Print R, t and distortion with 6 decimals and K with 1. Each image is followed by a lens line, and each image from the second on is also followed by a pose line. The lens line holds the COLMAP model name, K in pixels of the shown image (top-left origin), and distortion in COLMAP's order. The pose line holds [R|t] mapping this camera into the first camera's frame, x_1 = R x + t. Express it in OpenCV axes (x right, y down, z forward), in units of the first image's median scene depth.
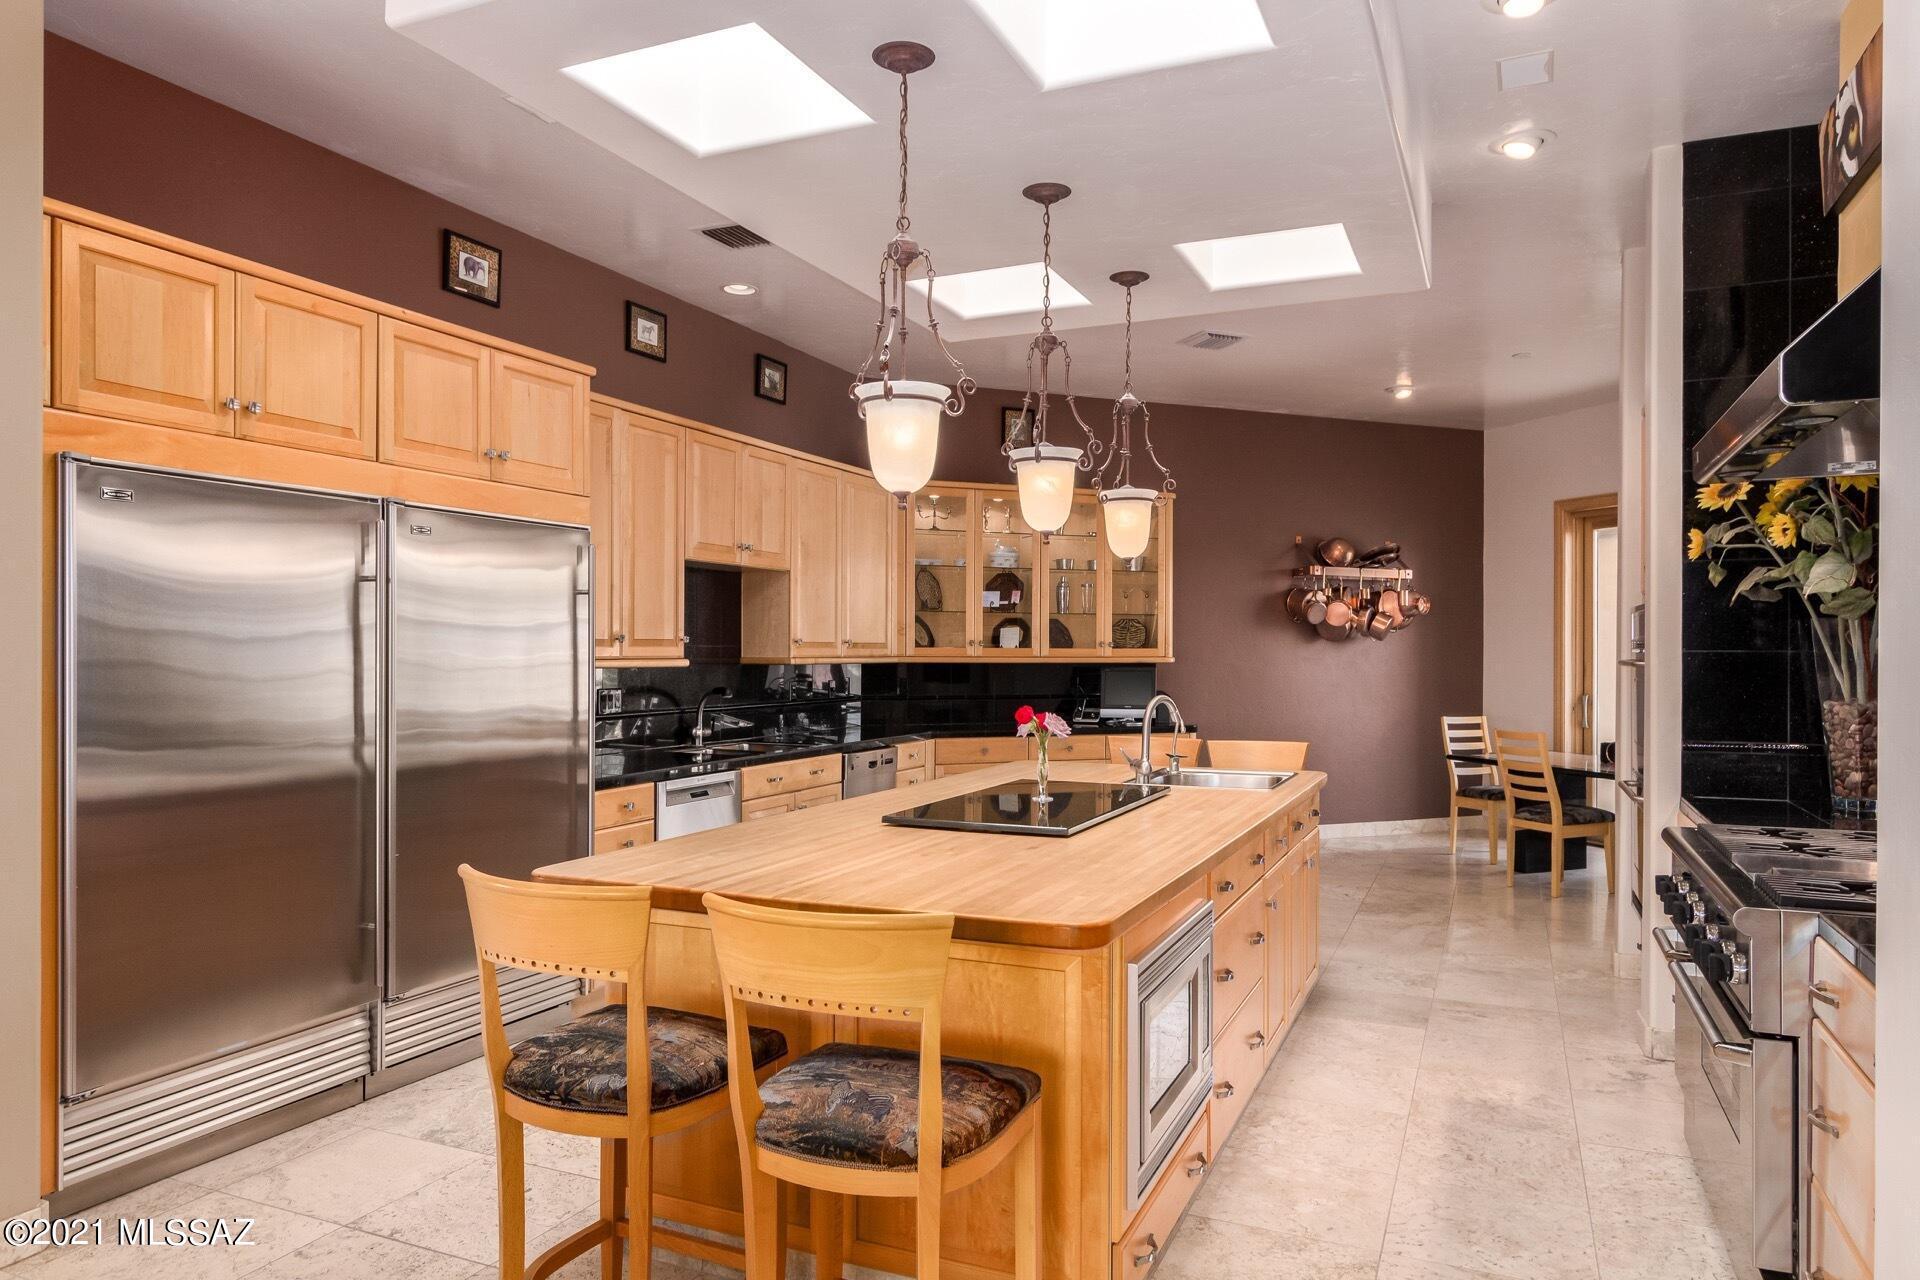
lens RADIAL K [[1232.7, 0, 981.0], [0, 1232.7, 663.6], [0, 0, 1]] dist [0.015674, -0.002476]
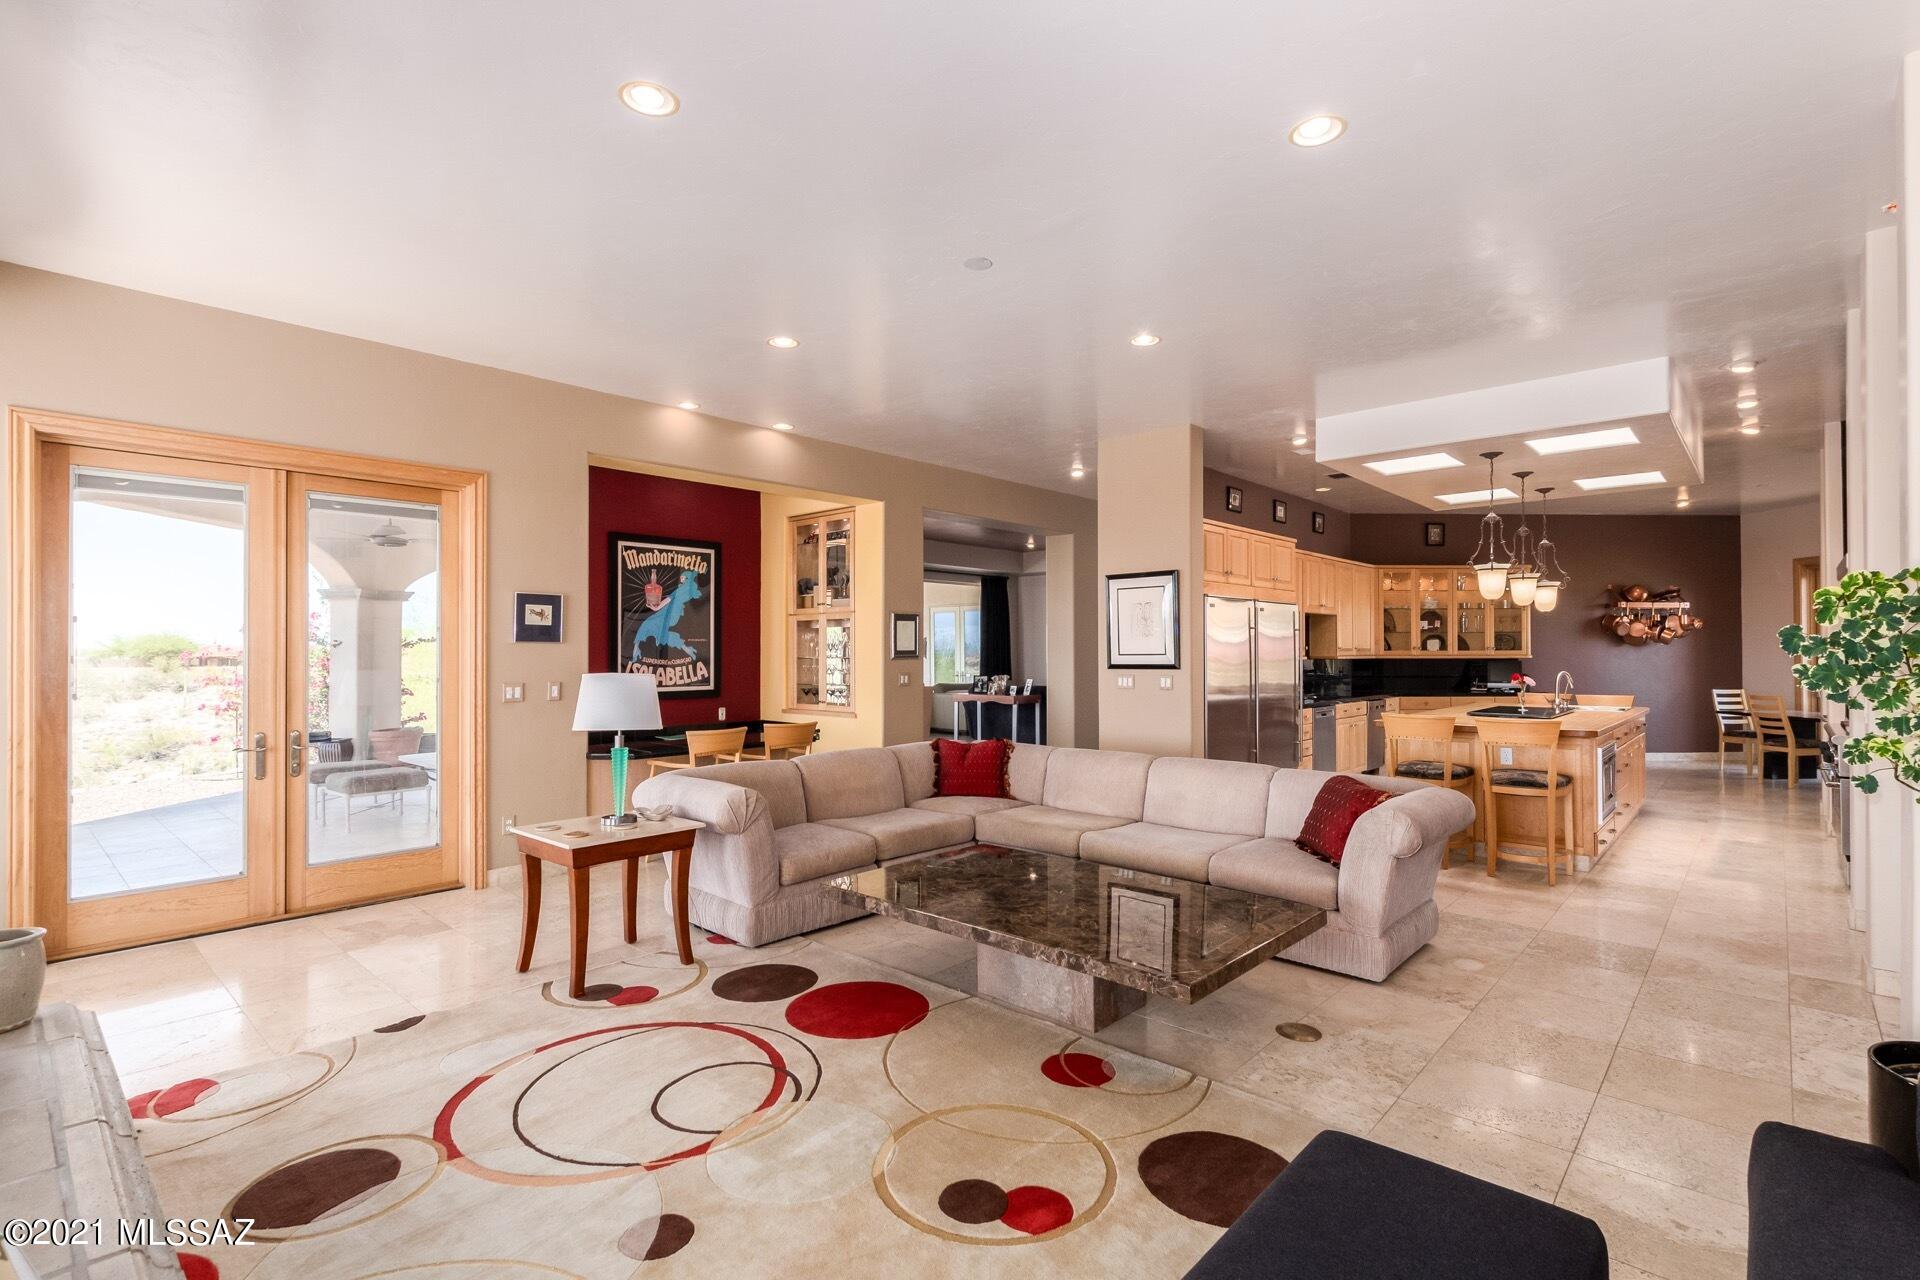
lens RADIAL K [[887.6, 0, 971.3], [0, 887.6, 650.4], [0, 0, 1]] dist [0.010418, -0.004006]
pose [[0.944805, -0.005747, -0.327583, -0.202124], [0.001456, 0.999910, -0.013343, 0.004574], [0.327630, 0.012130, 0.944728, -0.532854]]
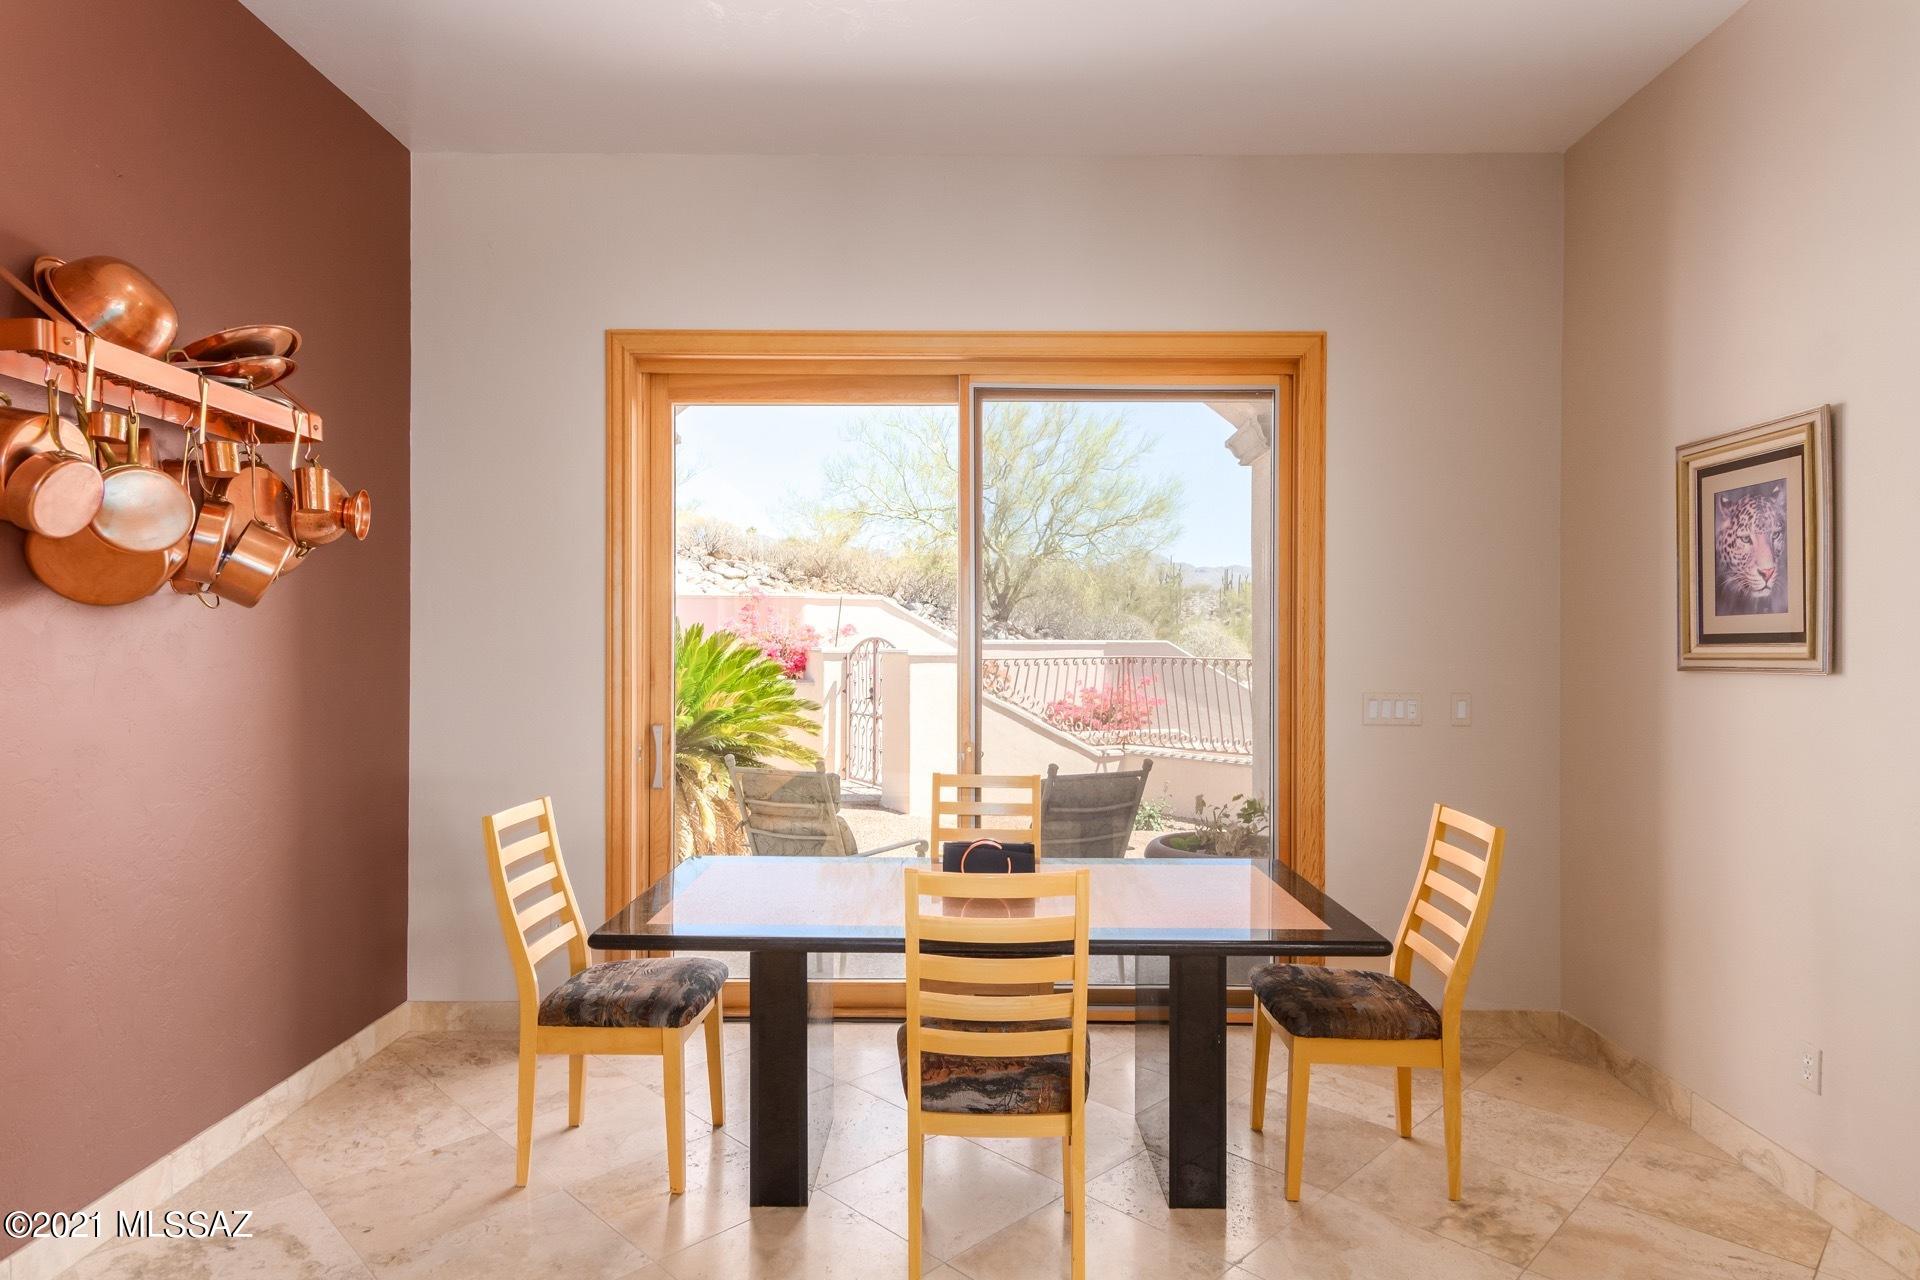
lens RADIAL K [[1109.5, 0, 969.8], [0, 1109.5, 642.1], [0, 0, 1]] dist [0.002774, -0.001068]
pose [[0.376122, -0.000416, 0.926570, 0.132175], [0.004723, 0.999988, -0.001469, -0.008794], [-0.926558, 0.004929, 0.376119, 0.798593]]
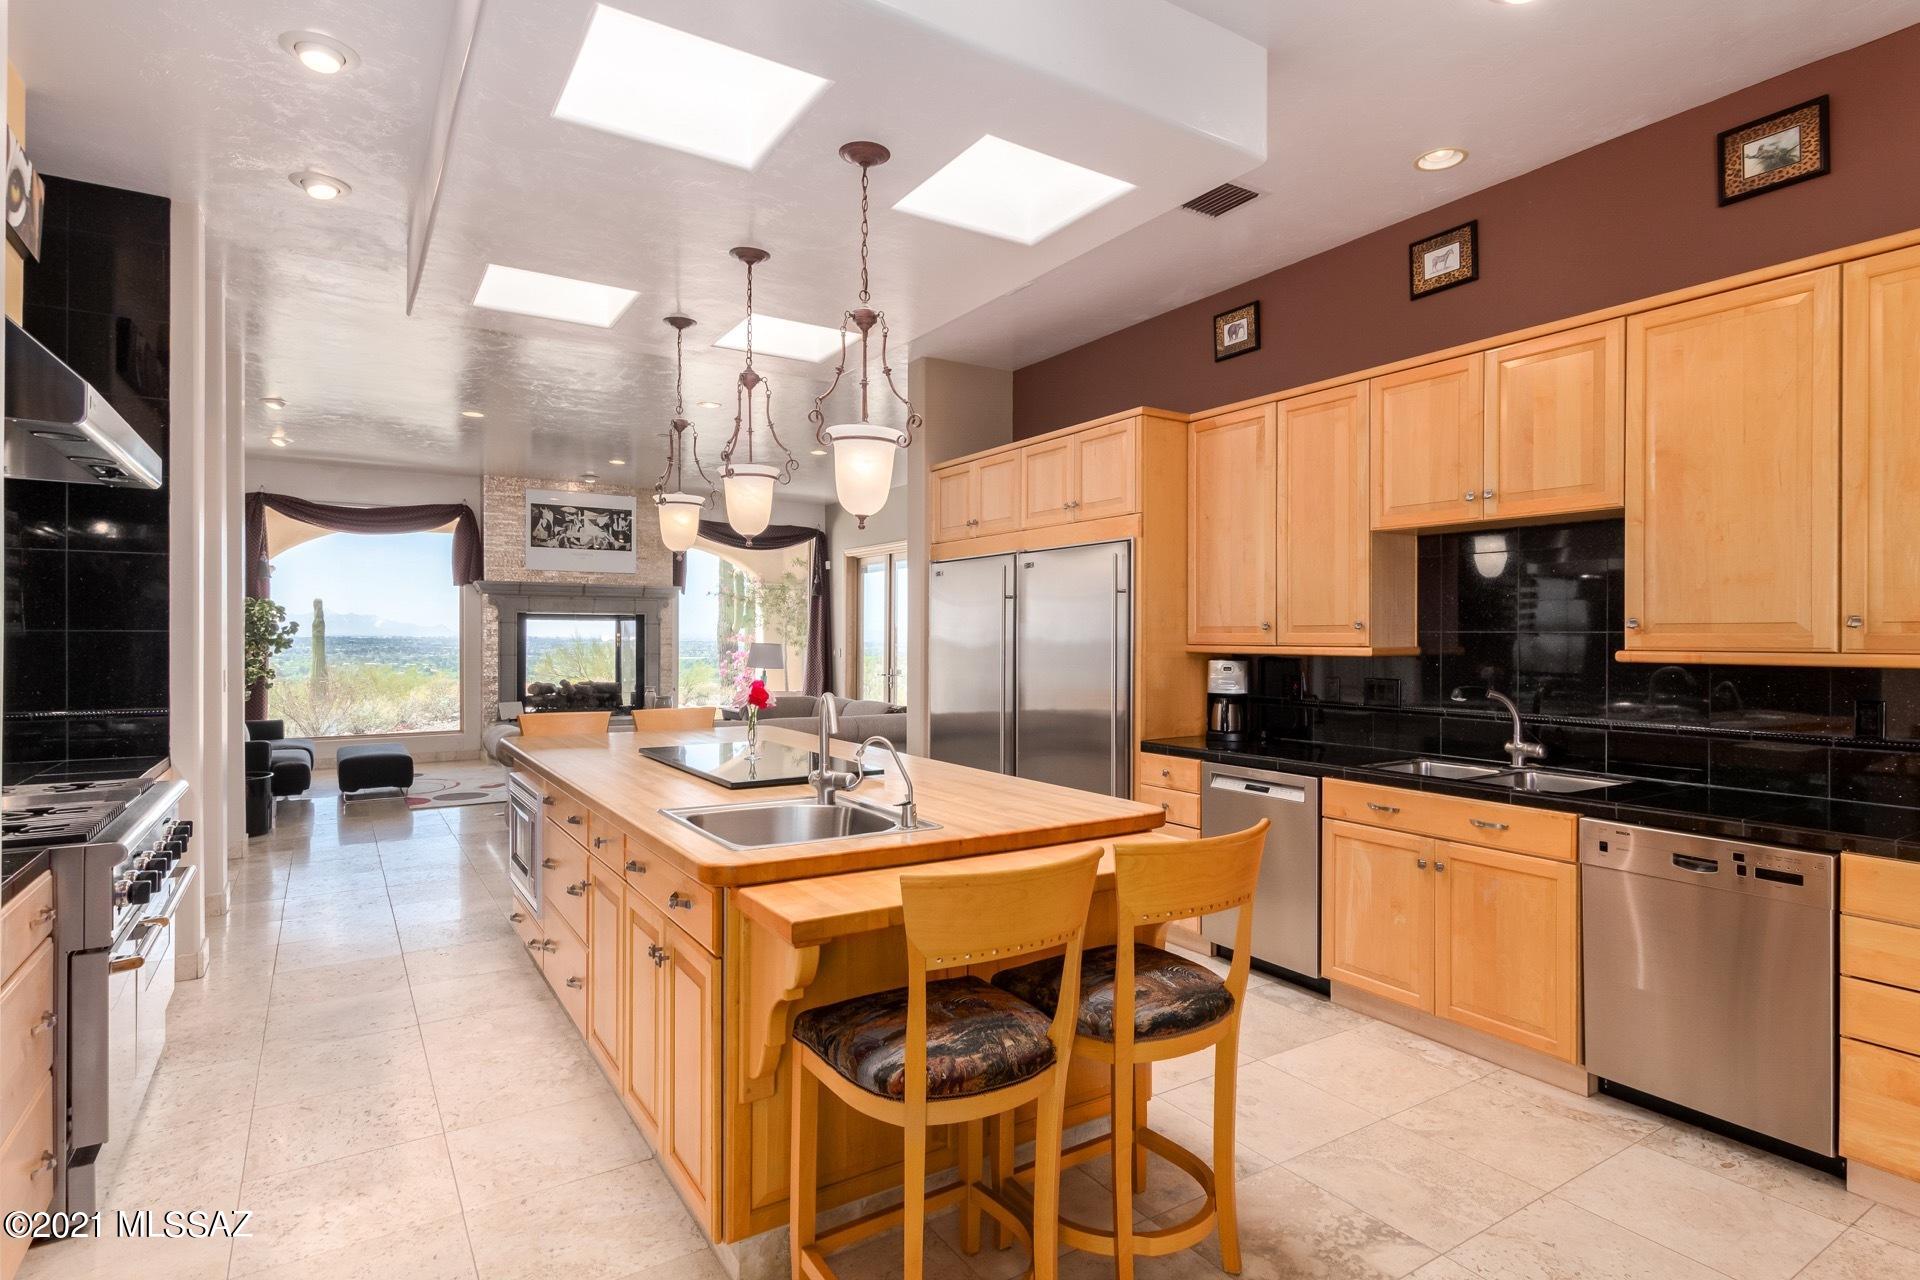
lens RADIAL K [[992.4, 0, 956.1], [0, 992.4, 637.8], [0, 0, 1]] dist [0.012098, -0.002943]
pose [[-0.568534, -0.002297, -0.822656, 0.352657], [-0.013720, 0.999883, 0.006690, -0.007897], [0.822545, 0.015090, -0.568499, 0.822438]]
